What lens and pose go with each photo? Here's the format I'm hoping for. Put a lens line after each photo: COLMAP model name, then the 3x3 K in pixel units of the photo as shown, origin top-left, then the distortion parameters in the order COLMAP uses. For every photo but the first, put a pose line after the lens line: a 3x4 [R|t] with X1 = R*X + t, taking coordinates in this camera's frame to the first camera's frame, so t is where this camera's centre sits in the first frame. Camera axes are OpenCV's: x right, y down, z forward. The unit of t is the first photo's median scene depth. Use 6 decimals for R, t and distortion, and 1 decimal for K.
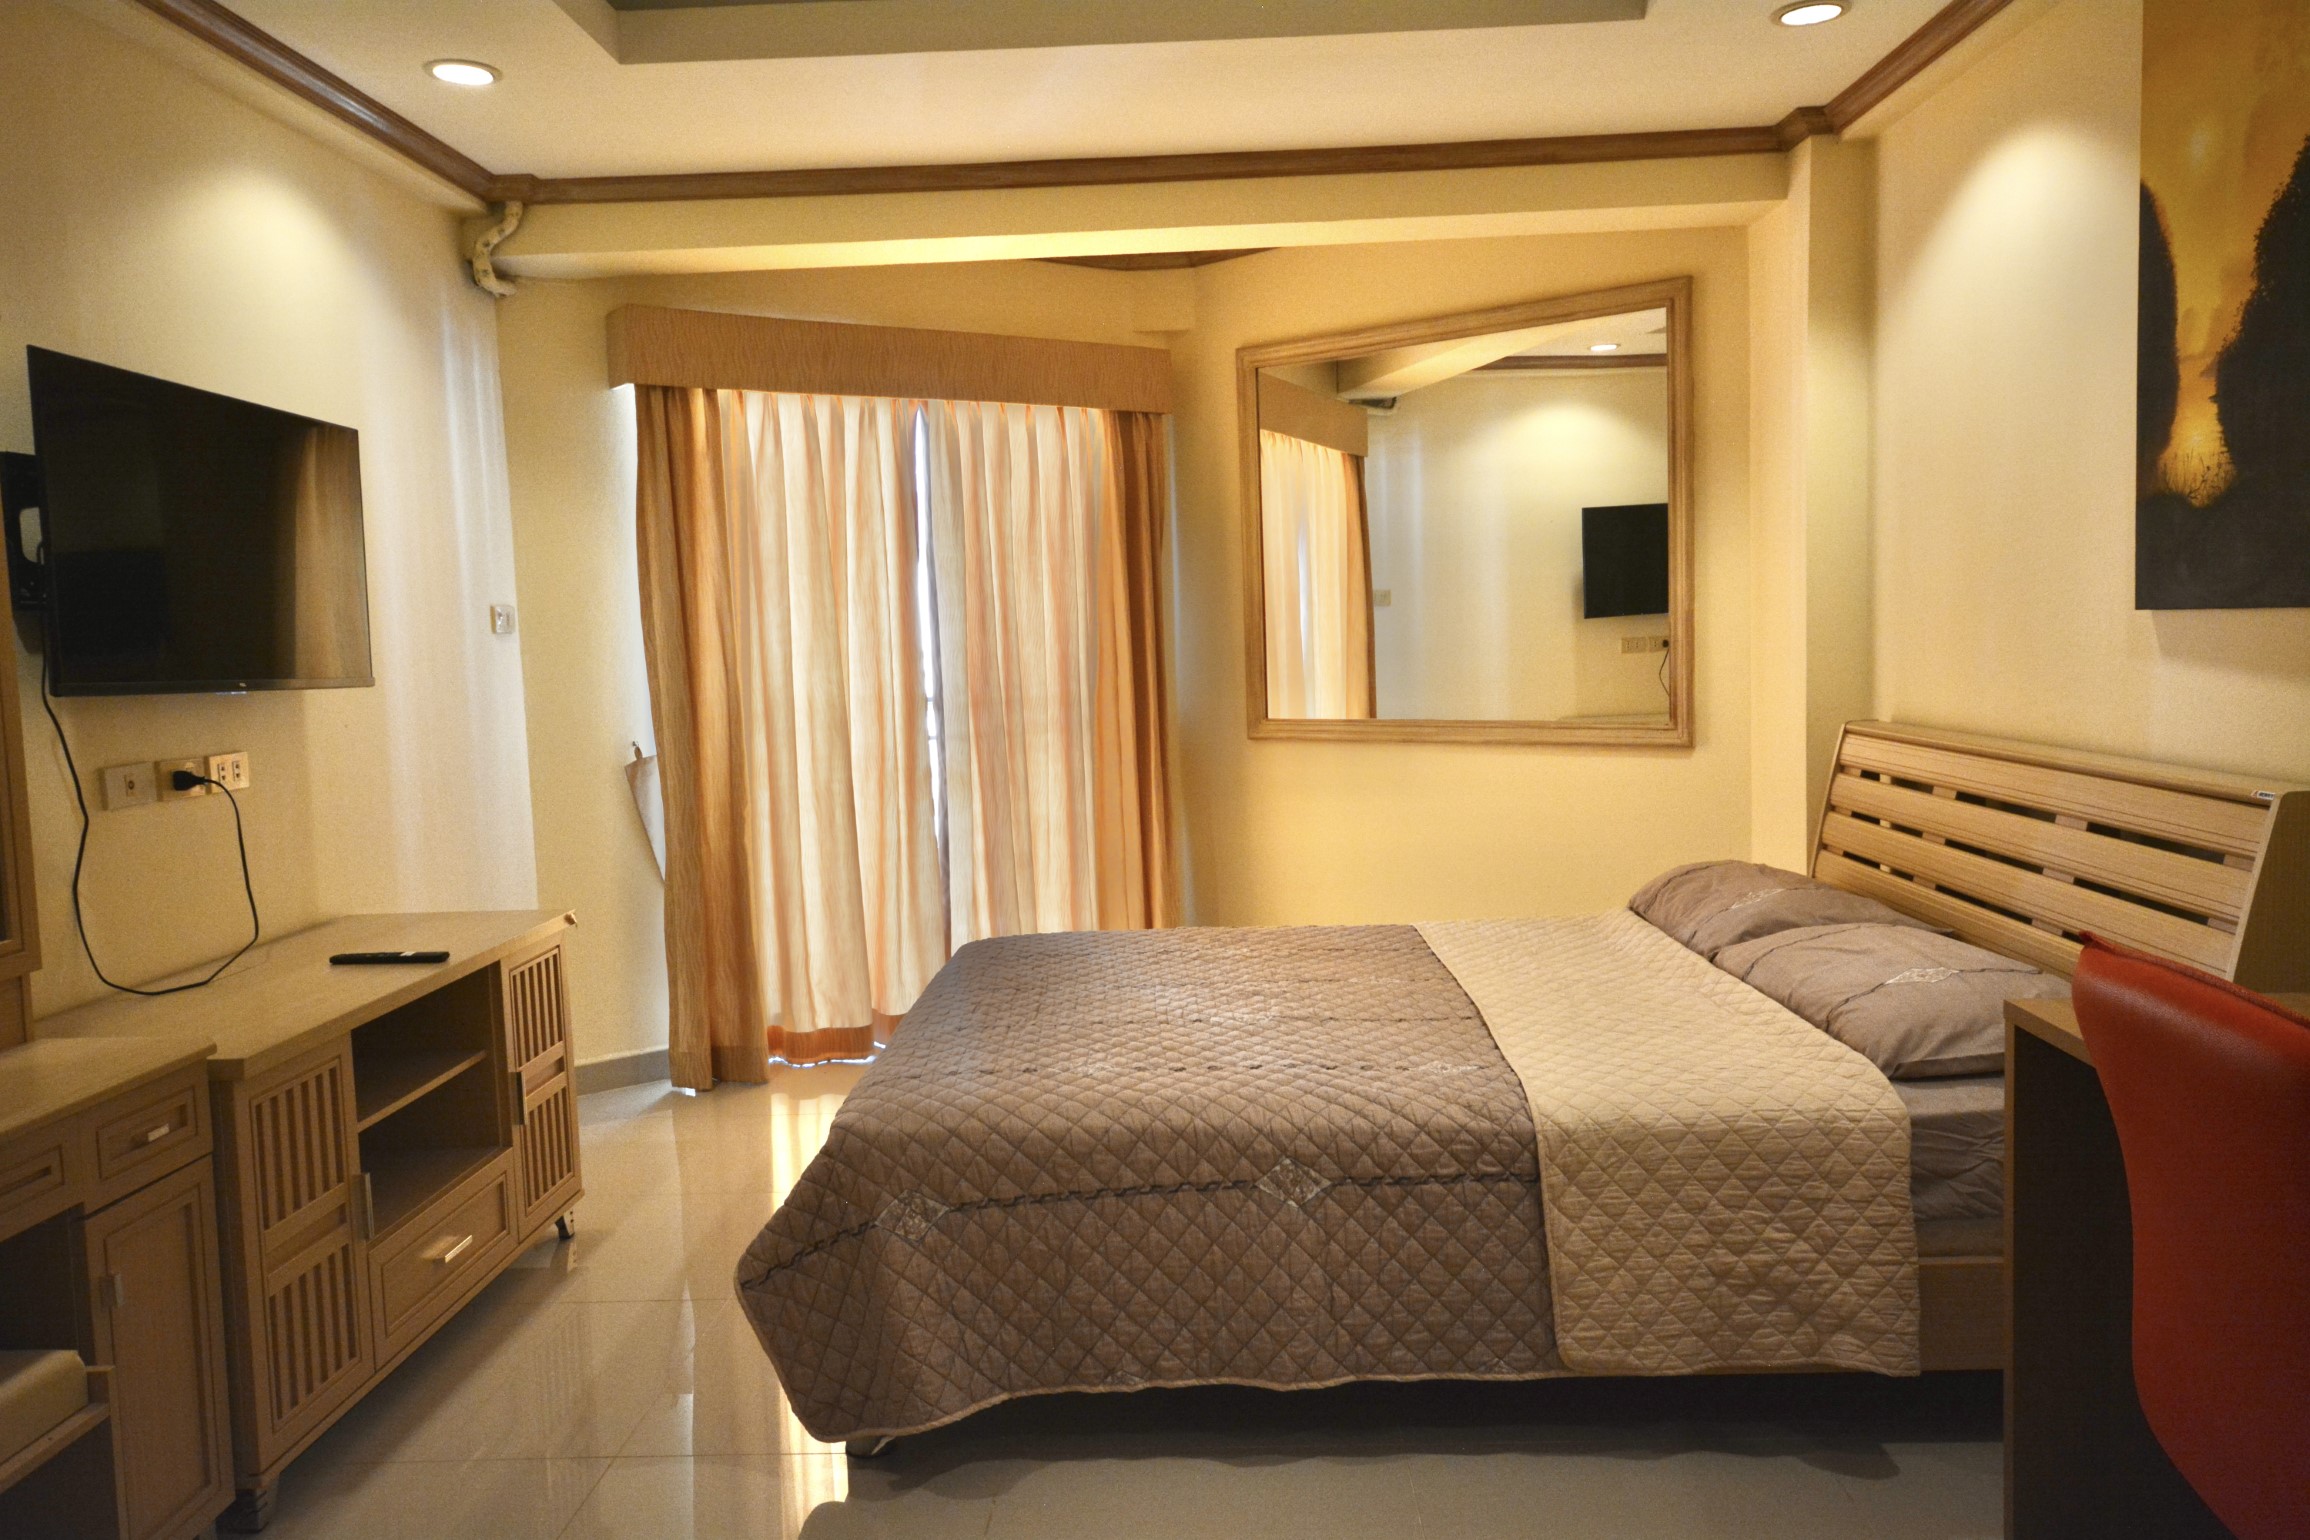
lens RADIAL K [[1705.7, 0, 1154.3], [0, 1705.7, 773.1], [0, 0, 1]] dist [0.018997, 0.004346]
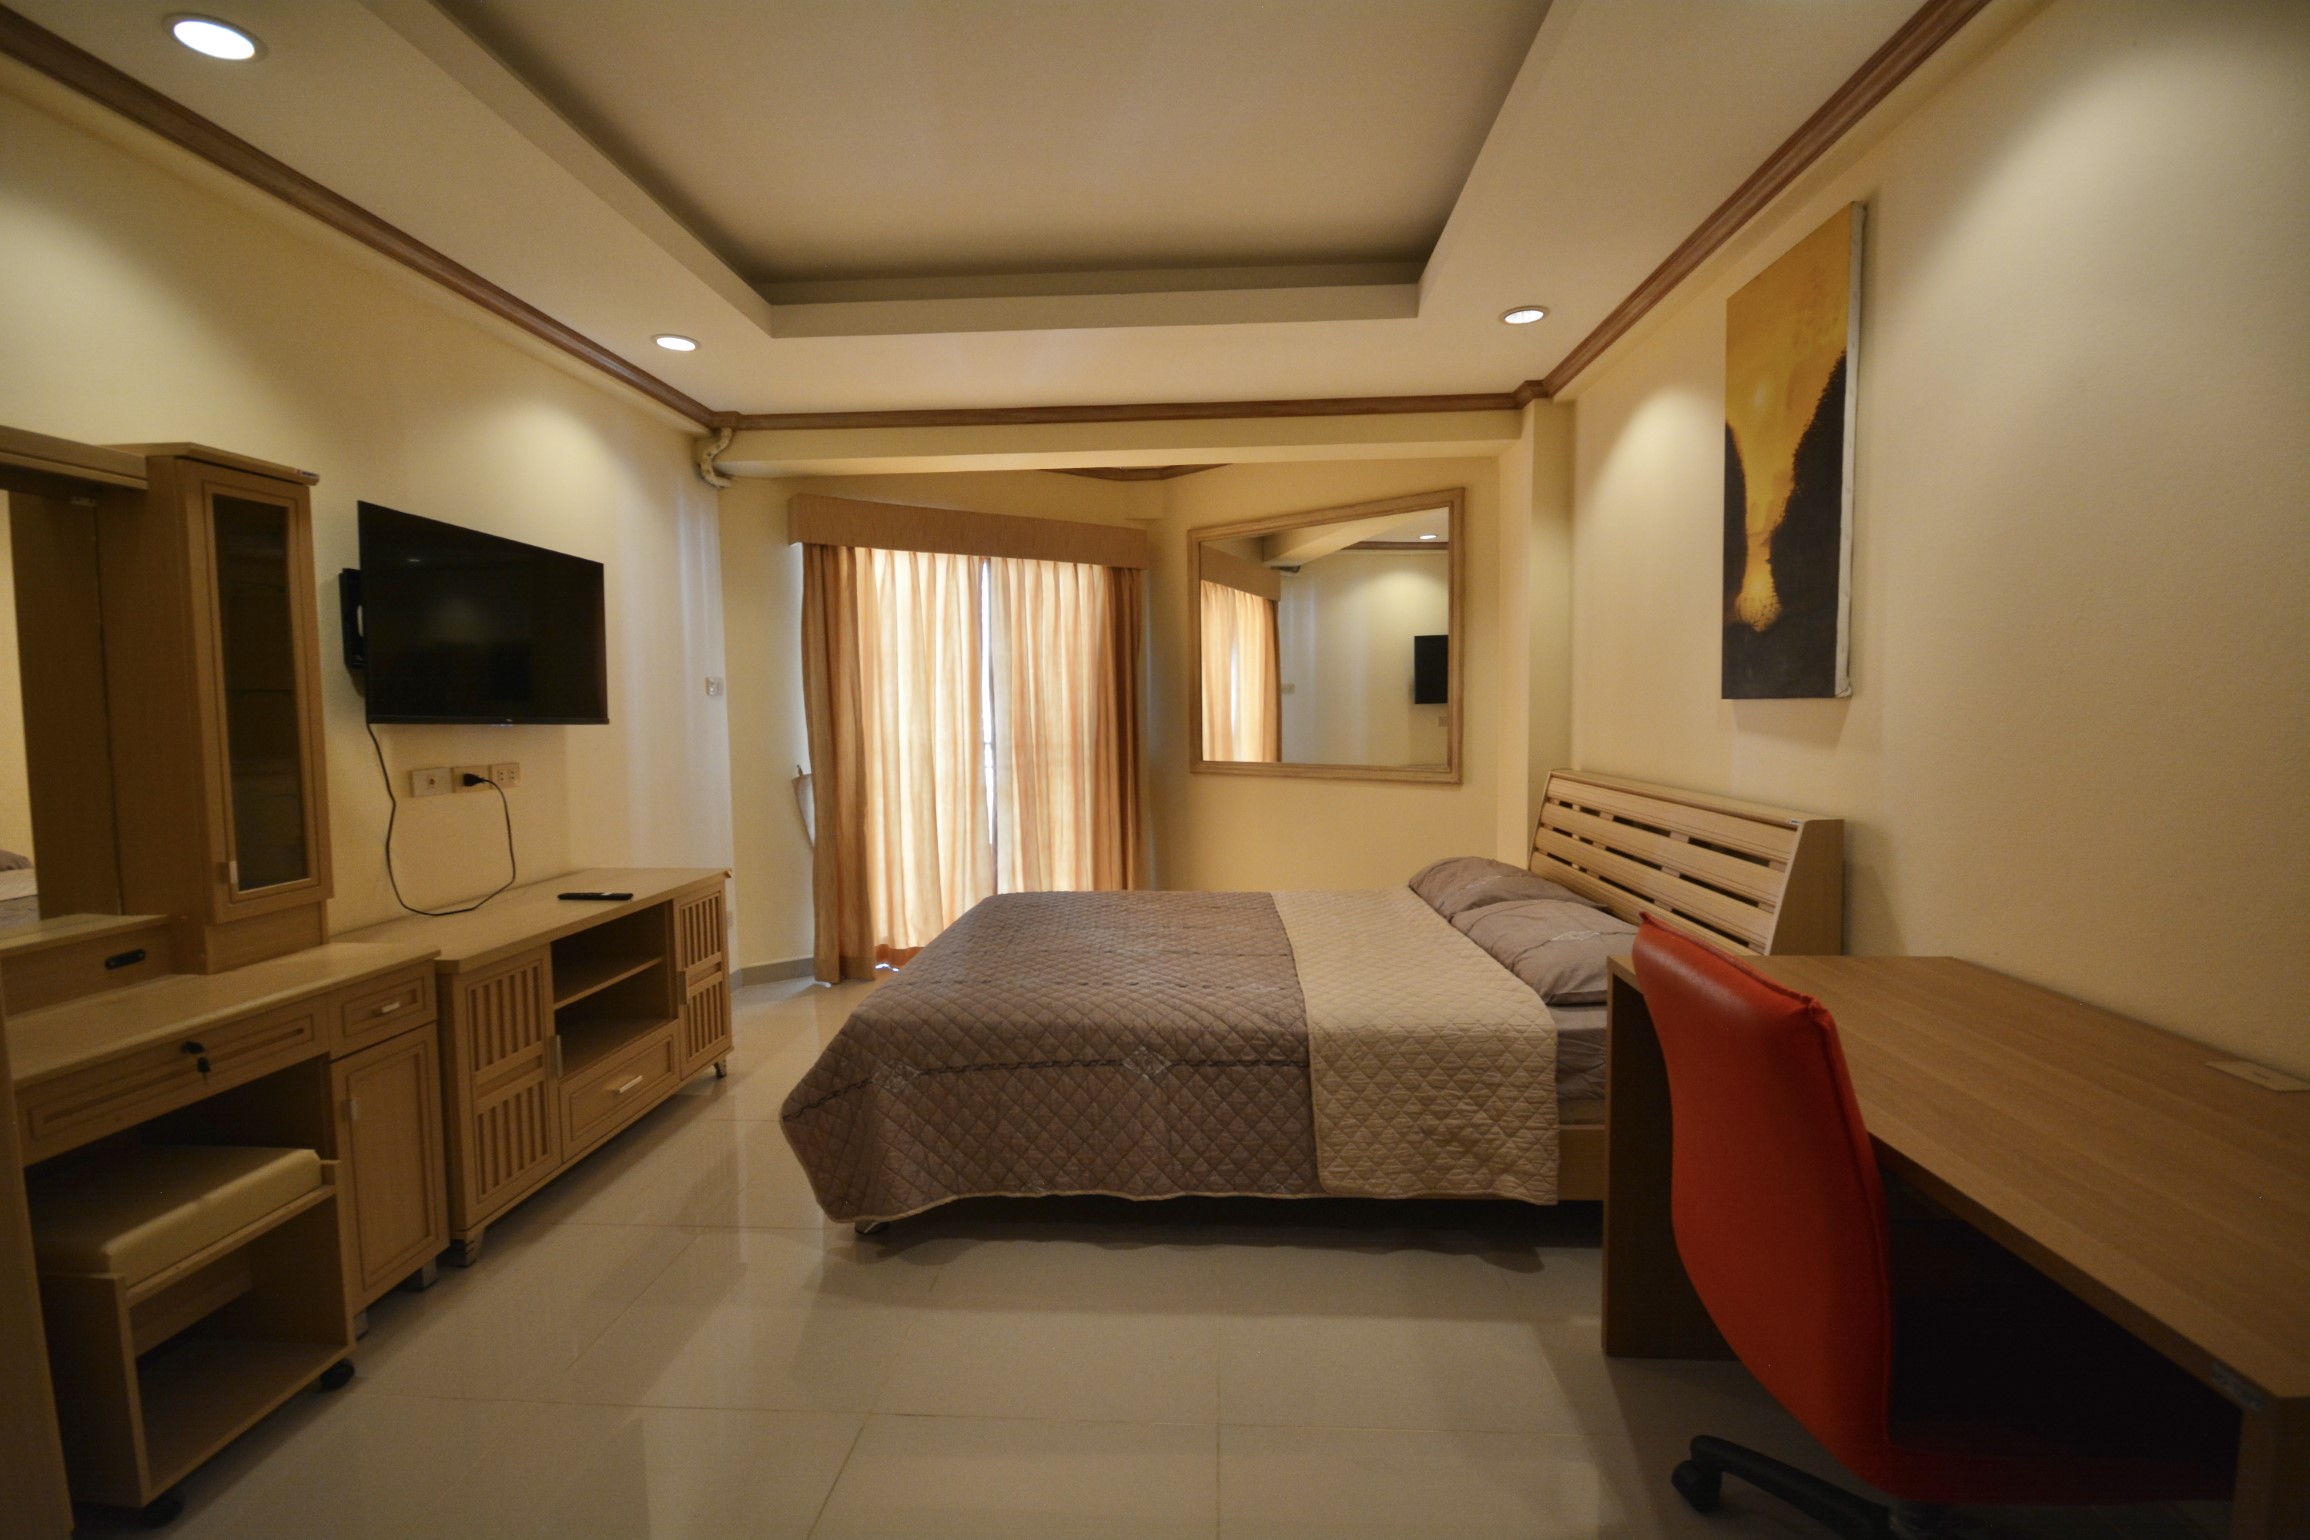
lens RADIAL K [[1023.5, 0, 1155.9], [0, 1023.5, 773.2], [0, 0, 1]] dist [0.003891, -0.008083]
pose [[0.999390, 0.024192, -0.025181, 0.087668], [-0.024721, 0.999476, -0.020900, 0.002149], [0.024662, 0.021510, 0.999464, 0.073521]]
